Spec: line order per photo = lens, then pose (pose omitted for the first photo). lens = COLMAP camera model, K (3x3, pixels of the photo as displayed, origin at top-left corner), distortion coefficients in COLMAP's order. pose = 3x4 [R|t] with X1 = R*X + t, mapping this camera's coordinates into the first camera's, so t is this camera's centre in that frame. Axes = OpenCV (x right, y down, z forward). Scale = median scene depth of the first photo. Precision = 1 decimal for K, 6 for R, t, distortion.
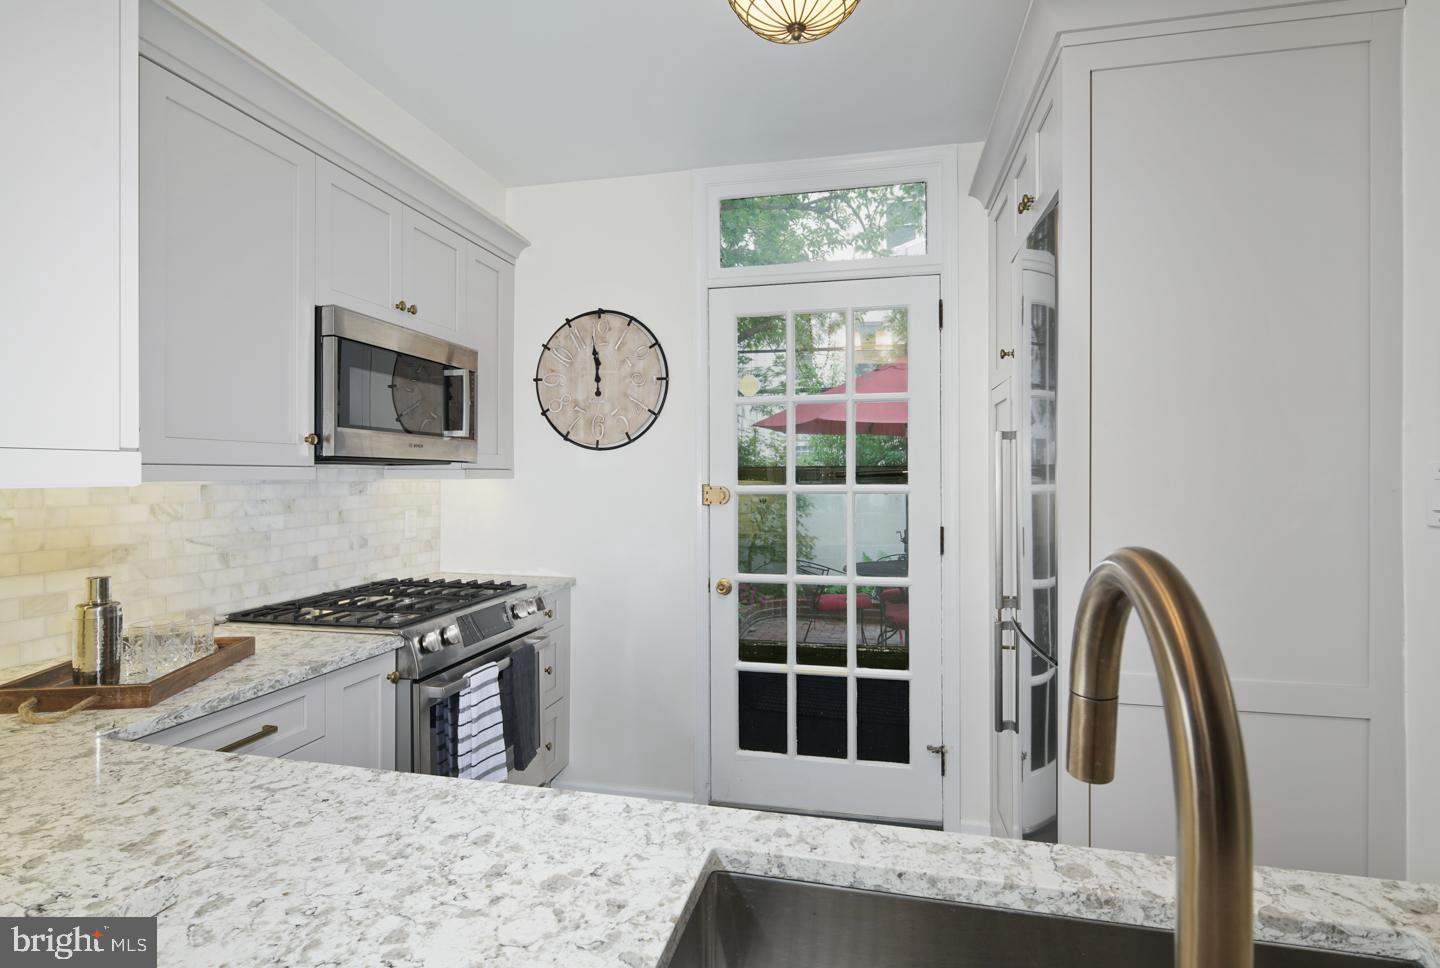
lens RADIAL K [[721.5, 0, 716.1], [0, 721.5, 477.4], [0, 0, 1]] dist [-0.000916, -0.000624]
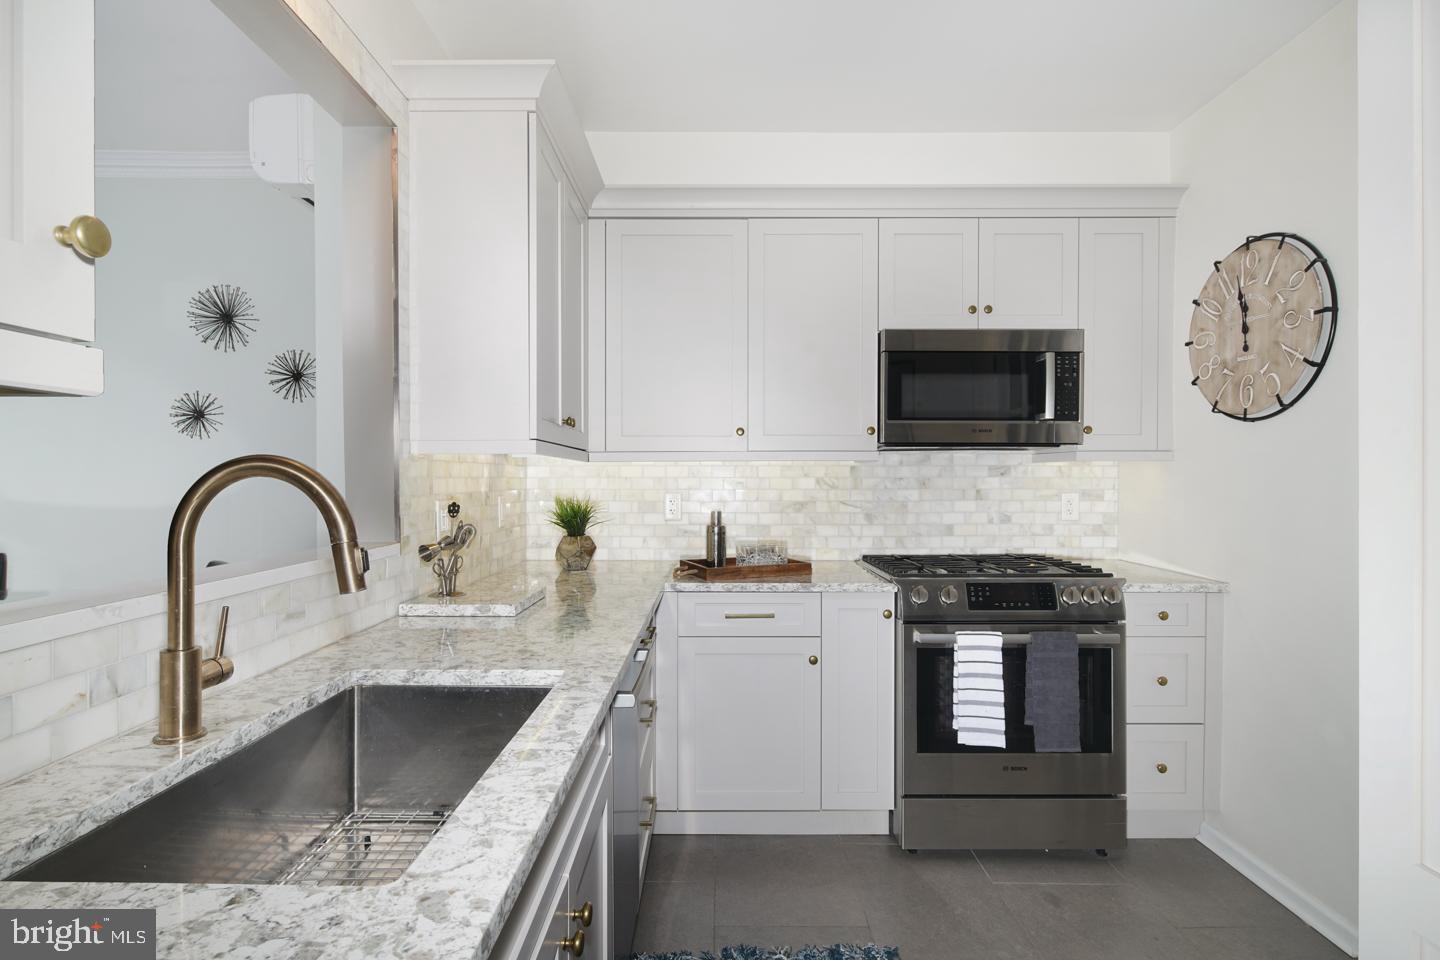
lens RADIAL K [[704.9, 0, 717.1], [0, 704.9, 482.5], [0, 0, 1]] dist [0.000757, 0.000074]
pose [[0.228459, 0.006219, -0.973534, 0.518231], [-0.001744, 0.999981, 0.005979, 0.028810], [0.973552, 0.000332, 0.228466, 0.318861]]
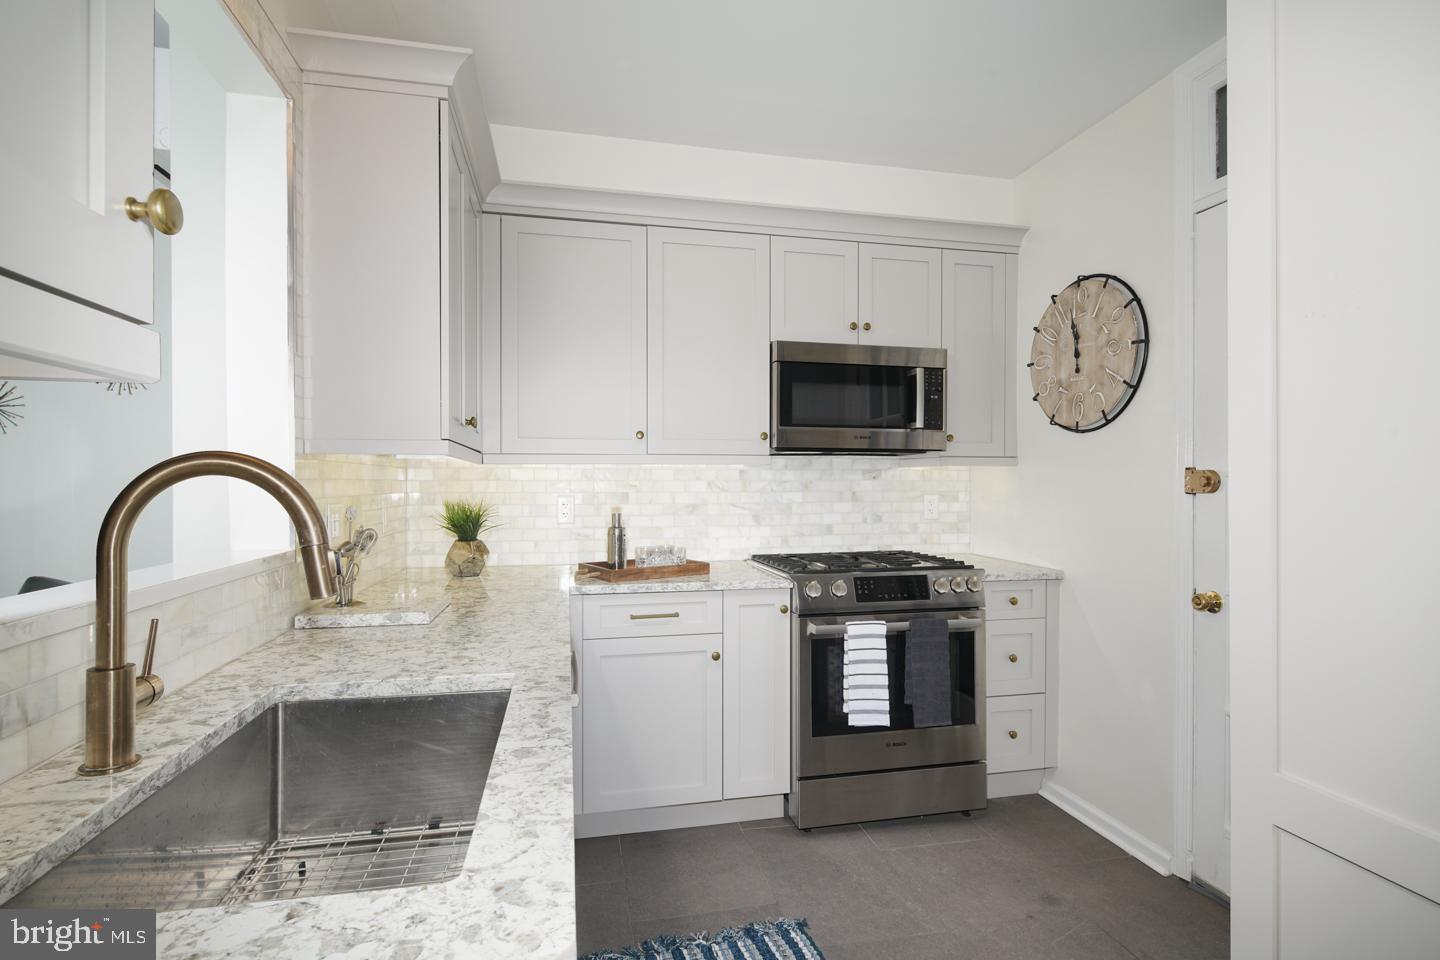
lens RADIAL K [[703.1, 0, 720.9], [0, 703.1, 484.6], [0, 0, 1]] dist [0.000308, -0.000847]
pose [[0.434155, 0.001803, -0.900836, 0.513748], [-0.001613, 0.999998, 0.001224, 0.032486], [0.900837, 0.000922, 0.434157, 0.242971]]
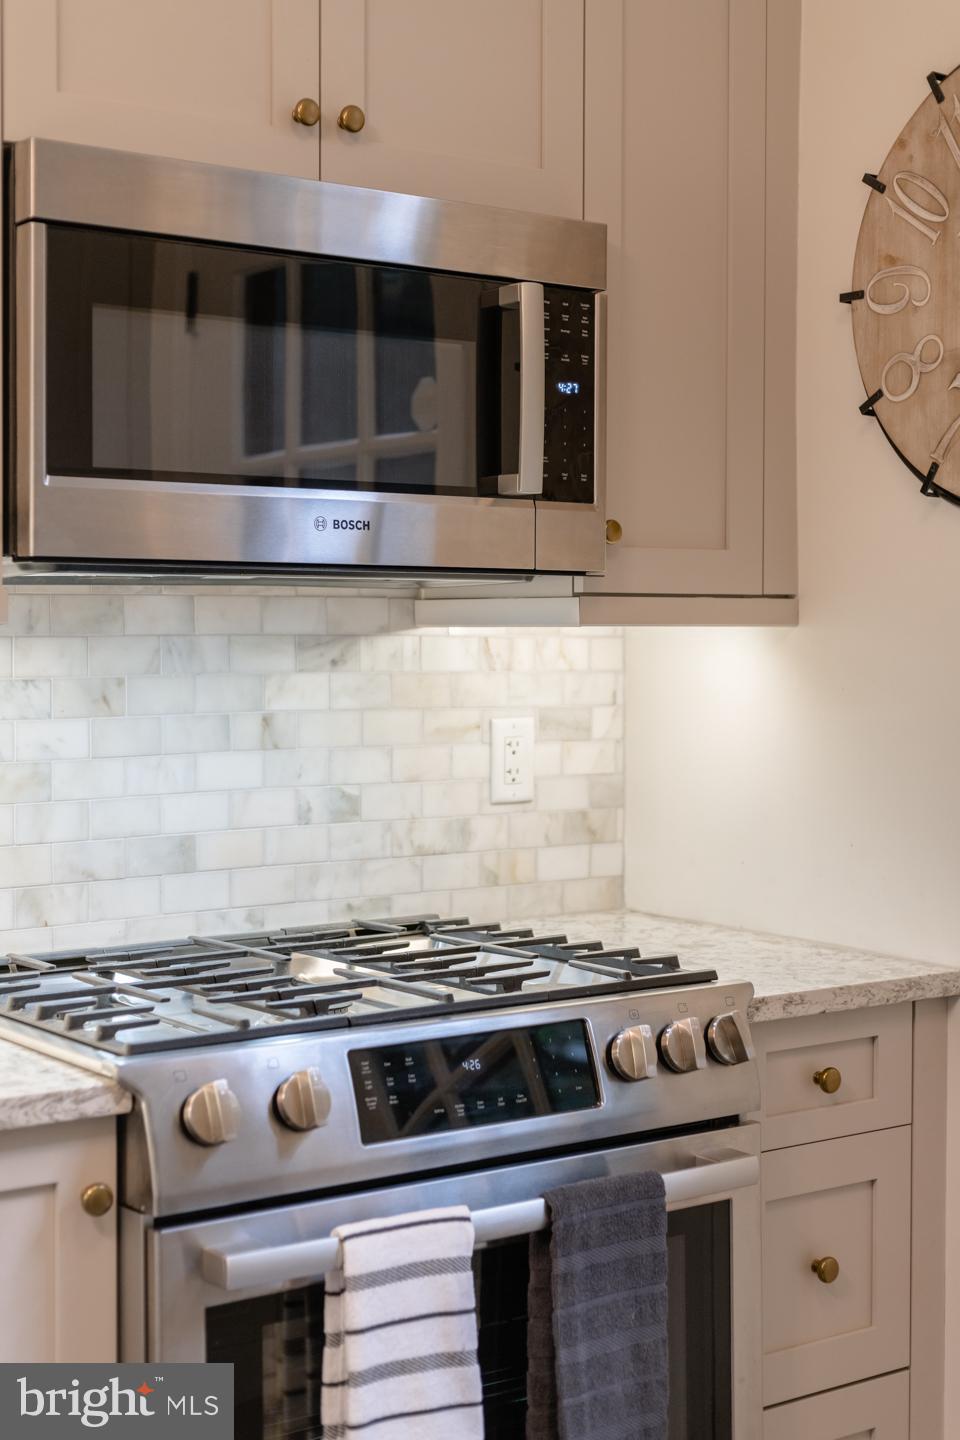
lens RADIAL K [[2128.9, 0, 479.6], [0, 2128.9, 664.2], [0, 0, 1]] dist [0.002223, 0.048826]
pose [[0.750225, 0.006757, -0.661148, 0.266095], [0.000375, 0.999943, 0.010645, 0.009896], [0.661182, -0.008234, 0.750180, 0.274051]]
